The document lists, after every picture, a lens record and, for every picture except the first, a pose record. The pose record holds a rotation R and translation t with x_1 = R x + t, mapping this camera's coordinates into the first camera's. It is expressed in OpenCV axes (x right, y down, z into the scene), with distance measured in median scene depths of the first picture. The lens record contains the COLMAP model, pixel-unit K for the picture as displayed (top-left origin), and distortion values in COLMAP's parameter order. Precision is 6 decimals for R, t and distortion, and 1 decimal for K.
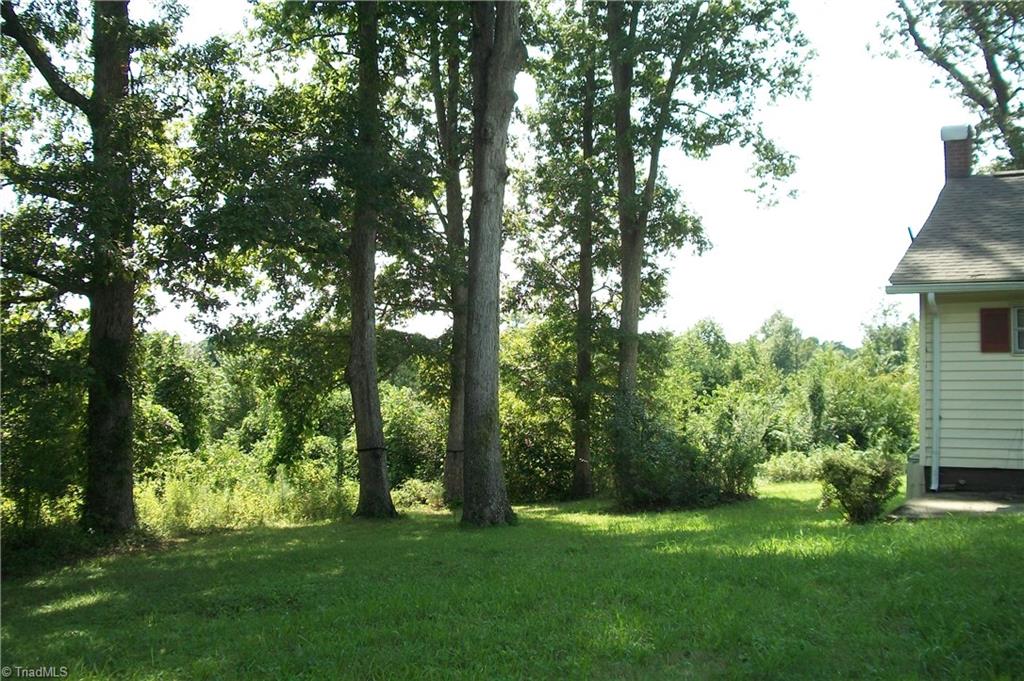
lens RADIAL K [[972.4, 0, 510.0], [0, 972.4, 341.9], [0, 0, 1]] dist [-0.114581, 0.000000]
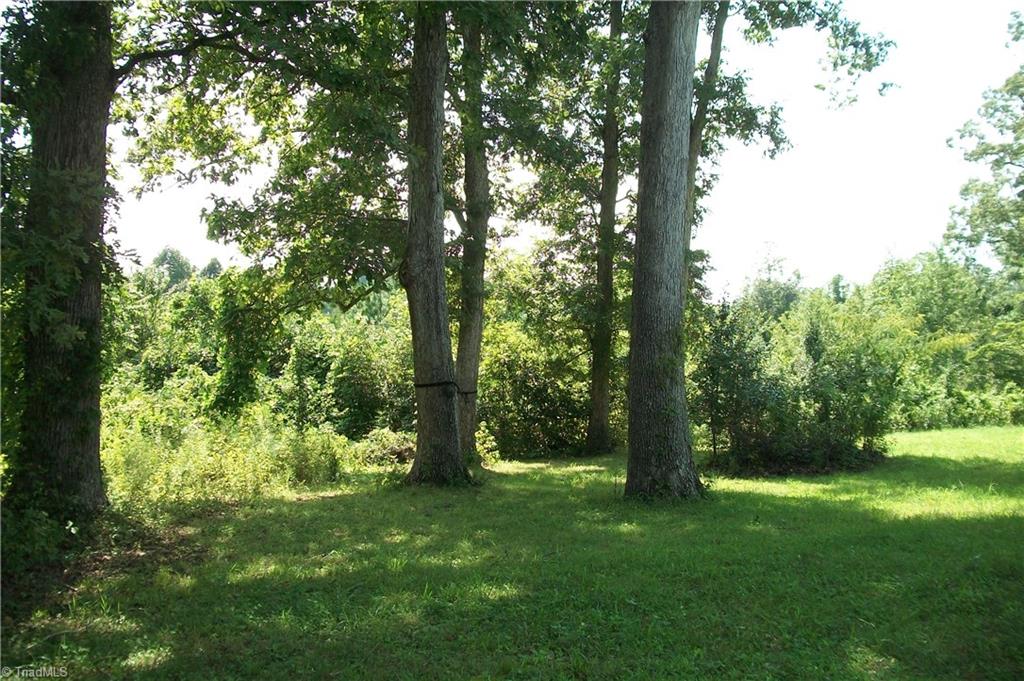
lens RADIAL K [[972.4, 0, 513.8], [0, 972.4, 338.4], [0, 0, 1]] dist [-0.114581, 0.000000]
pose [[0.986084, 0.023978, 0.164511, -0.144458], [-0.031668, 0.998517, 0.044282, 0.033358], [-0.163205, -0.048876, 0.985381, 0.228629]]
